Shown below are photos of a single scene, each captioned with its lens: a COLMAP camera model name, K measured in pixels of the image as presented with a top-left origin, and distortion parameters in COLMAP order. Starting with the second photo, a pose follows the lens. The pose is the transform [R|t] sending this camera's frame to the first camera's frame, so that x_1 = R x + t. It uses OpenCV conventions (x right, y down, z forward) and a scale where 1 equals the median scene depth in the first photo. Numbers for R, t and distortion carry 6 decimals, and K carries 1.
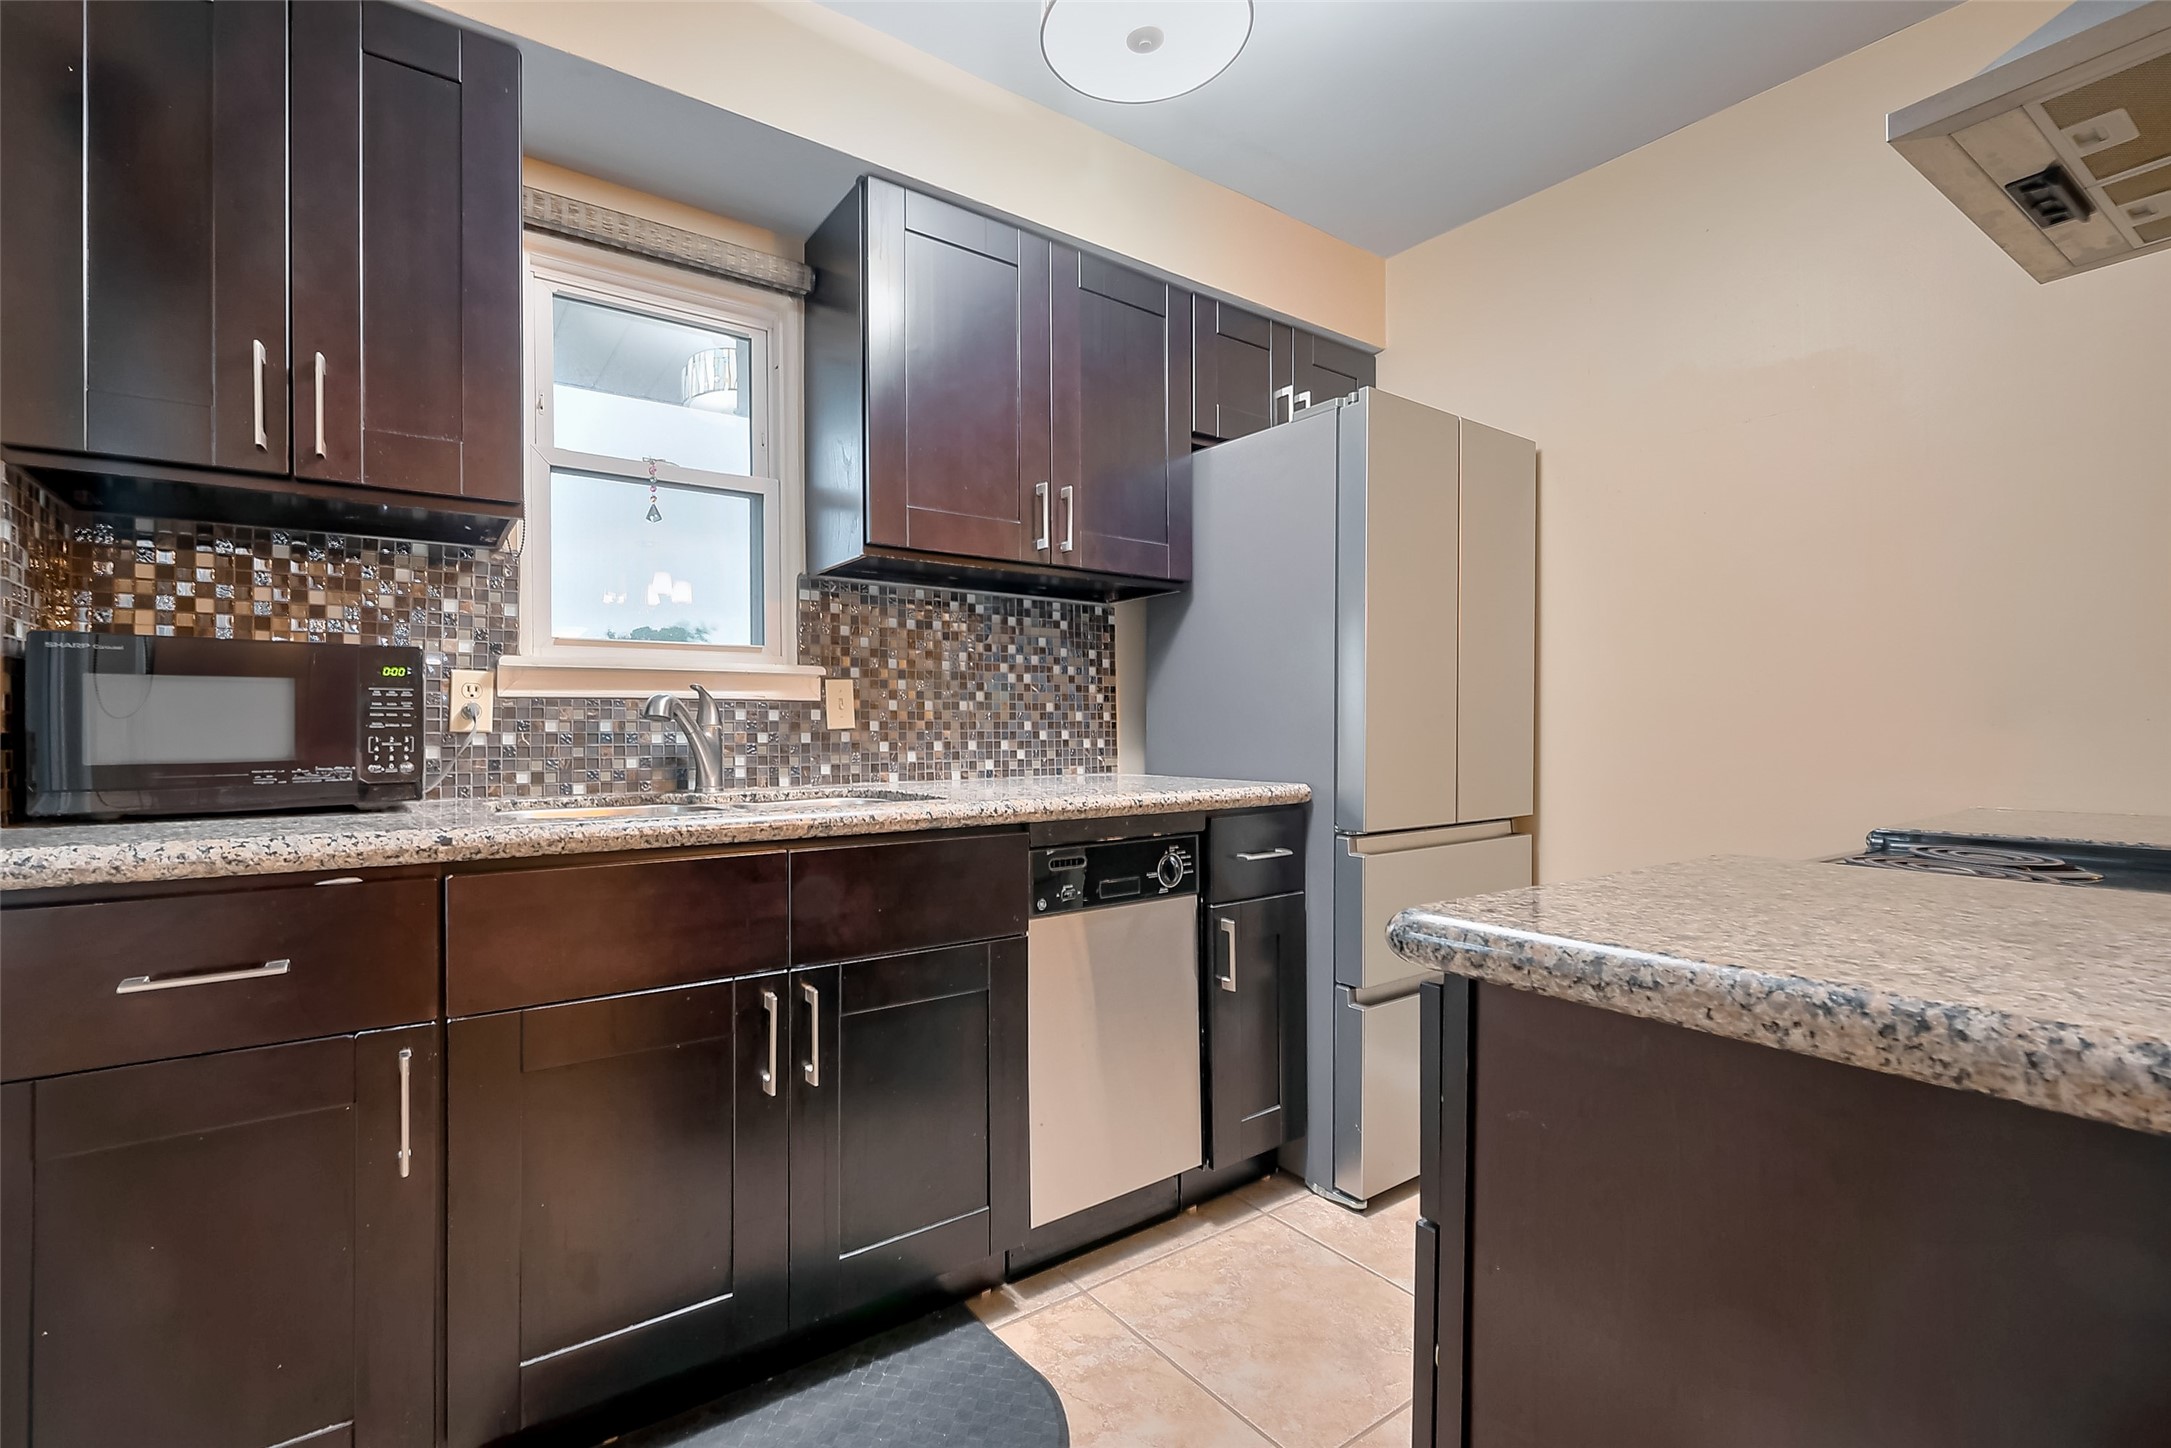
lens RADIAL K [[955.5, 0, 1081.2], [0, 955.5, 731.5], [0, 0, 1]] dist [0.001320, -0.000134]
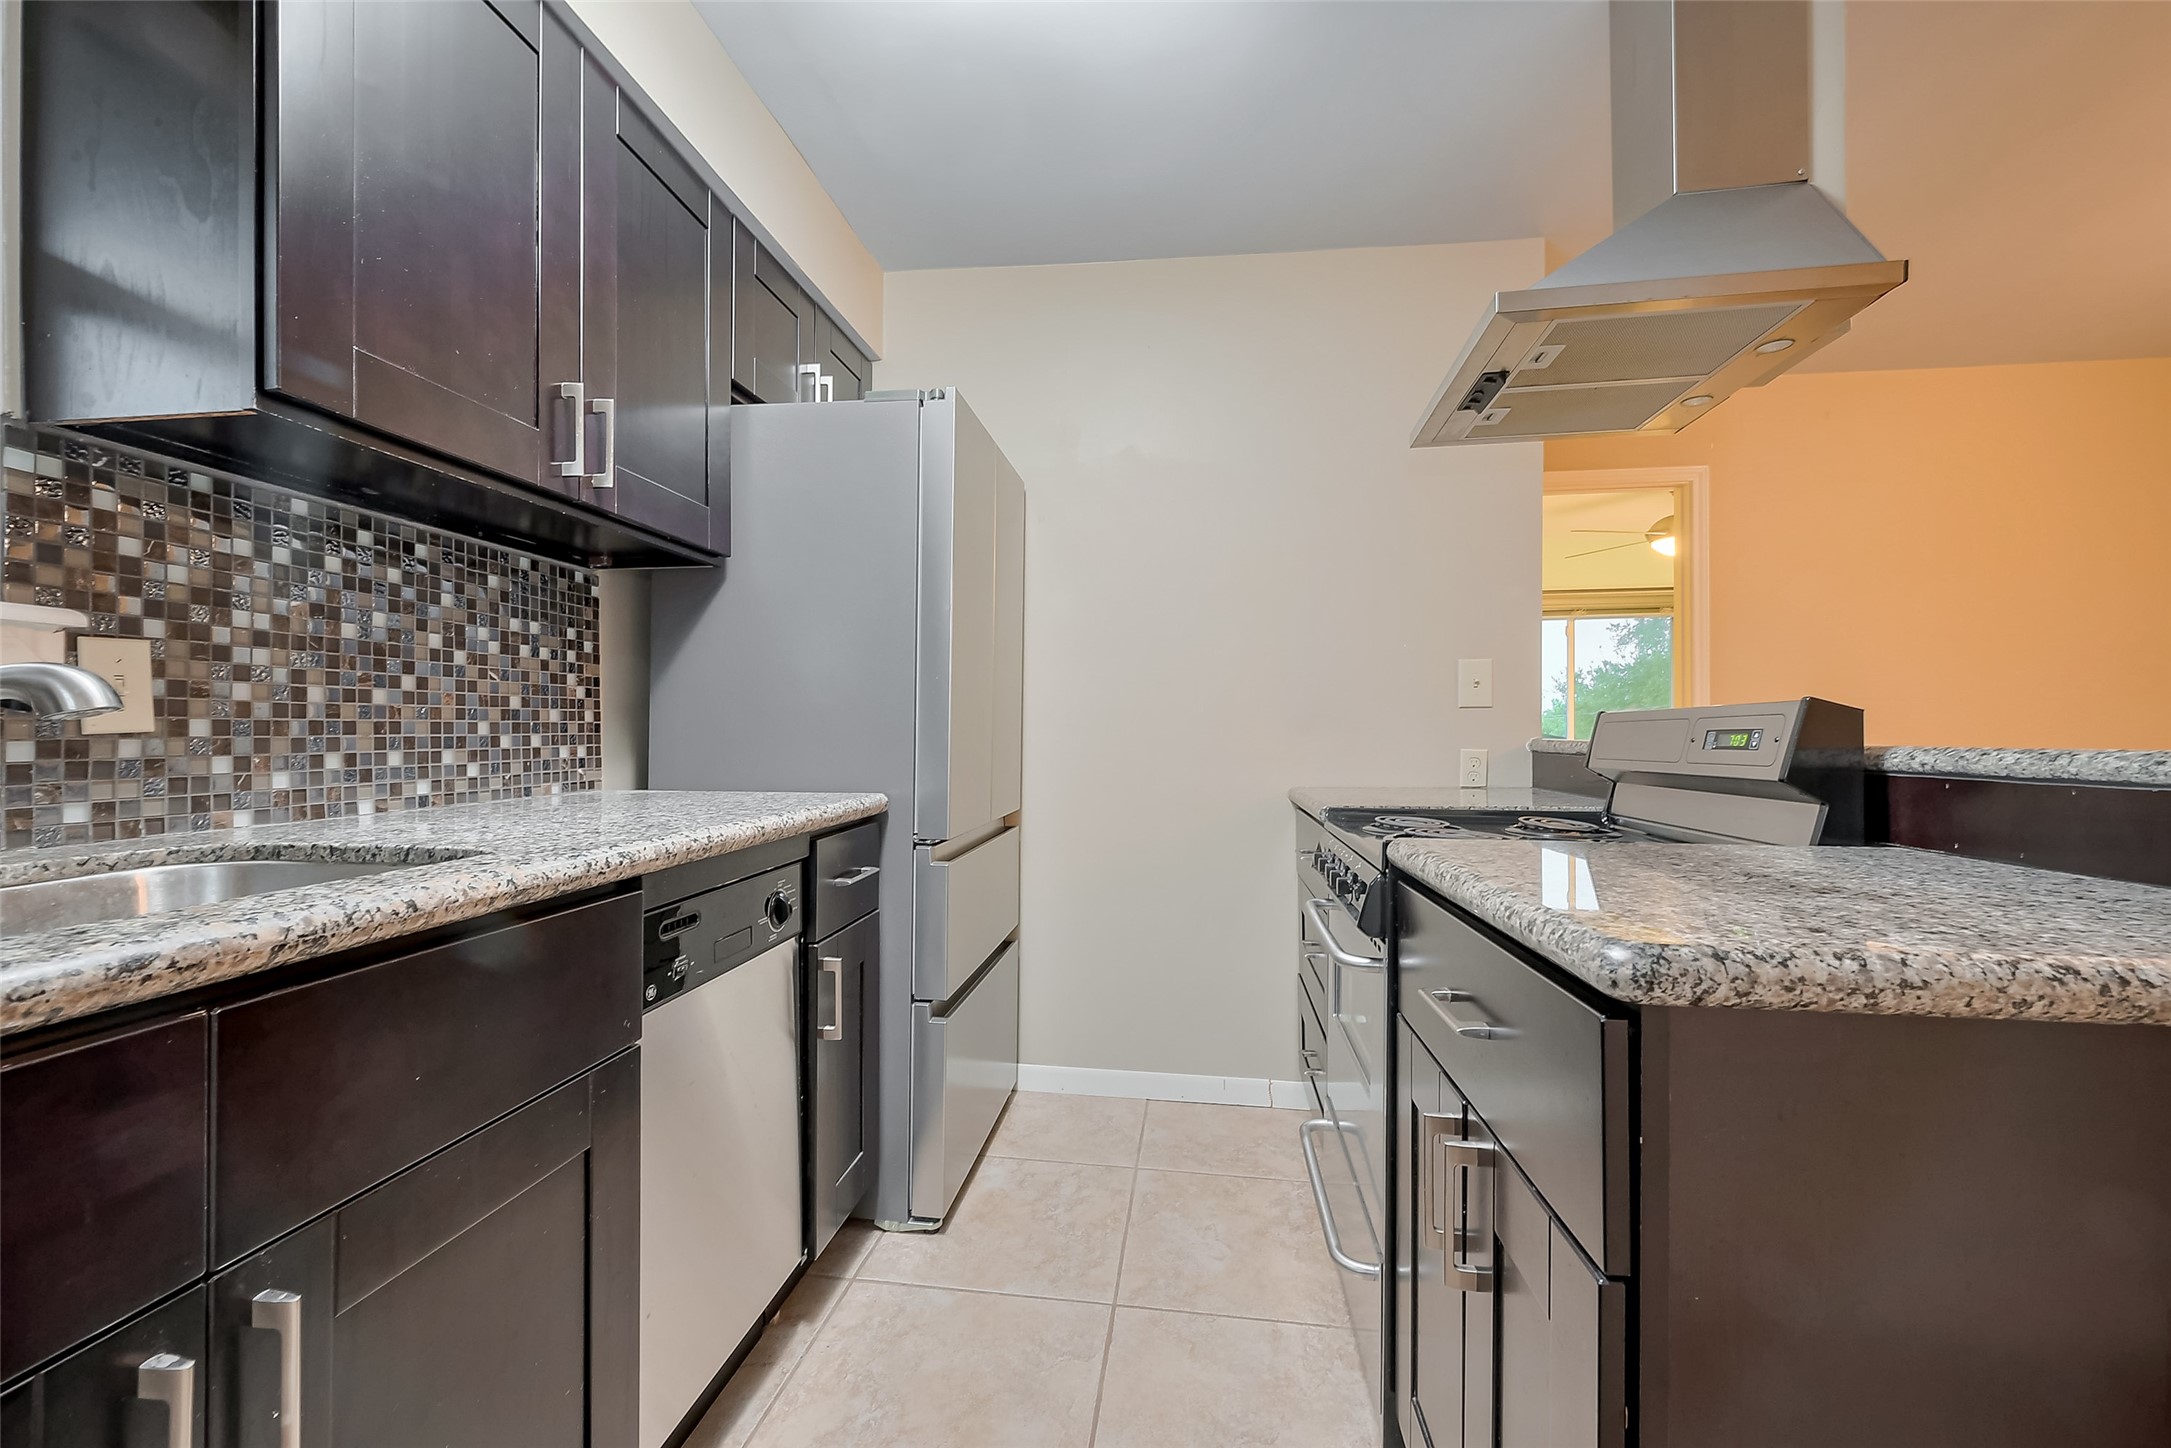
lens RADIAL K [[826.8, 0, 1085.5], [0, 826.8, 726.5], [0, 0, 1]] dist [0.001043, 0.000170]
pose [[0.691815, 0.006947, 0.722042, -0.209295], [-0.002147, 0.999969, -0.007564, -0.004140], [-0.722072, 0.003683, 0.691808, 0.299645]]
